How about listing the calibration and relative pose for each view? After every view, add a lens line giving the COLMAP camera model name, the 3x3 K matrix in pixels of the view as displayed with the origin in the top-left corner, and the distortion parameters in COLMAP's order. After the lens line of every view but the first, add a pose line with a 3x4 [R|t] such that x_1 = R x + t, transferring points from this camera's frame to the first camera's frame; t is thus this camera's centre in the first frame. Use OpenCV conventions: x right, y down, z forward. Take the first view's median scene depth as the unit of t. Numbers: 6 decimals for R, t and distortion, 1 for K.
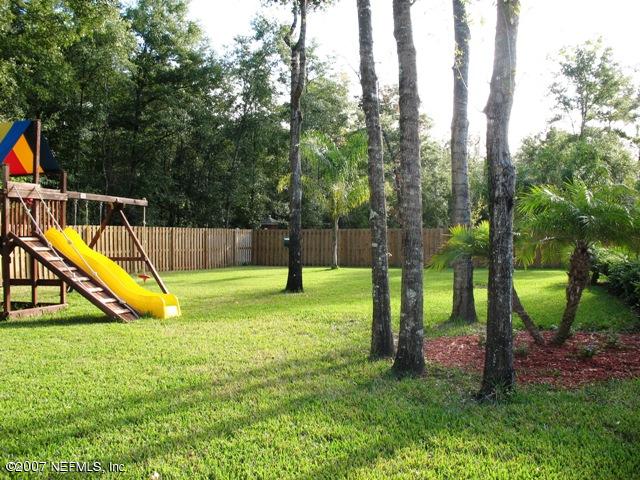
lens RADIAL K [[650.5, 0, 320.0], [0, 650.5, 240.0], [0, 0, 1]] dist [-0.165538, -0.010680]
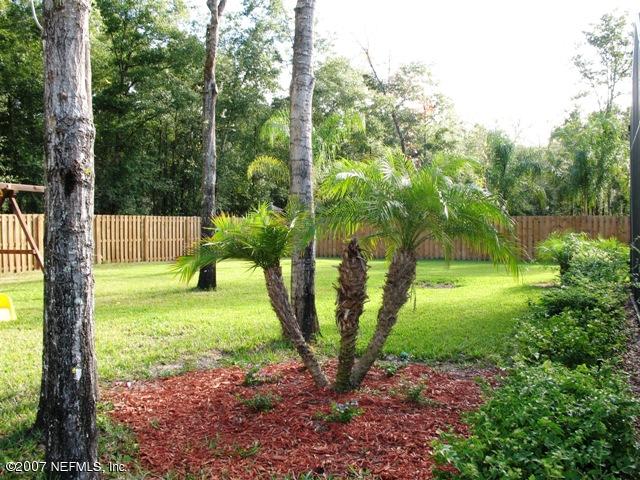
lens RADIAL K [[646.4, 0, 320.0], [0, 646.4, 240.0], [0, 0, 1]] dist [-0.136593, -0.000753]
pose [[0.994883, 0.004355, -0.100939, 0.121048], [-0.002369, 0.999801, 0.019783, -0.002975], [0.101005, -0.019442, 0.994696, 0.092120]]
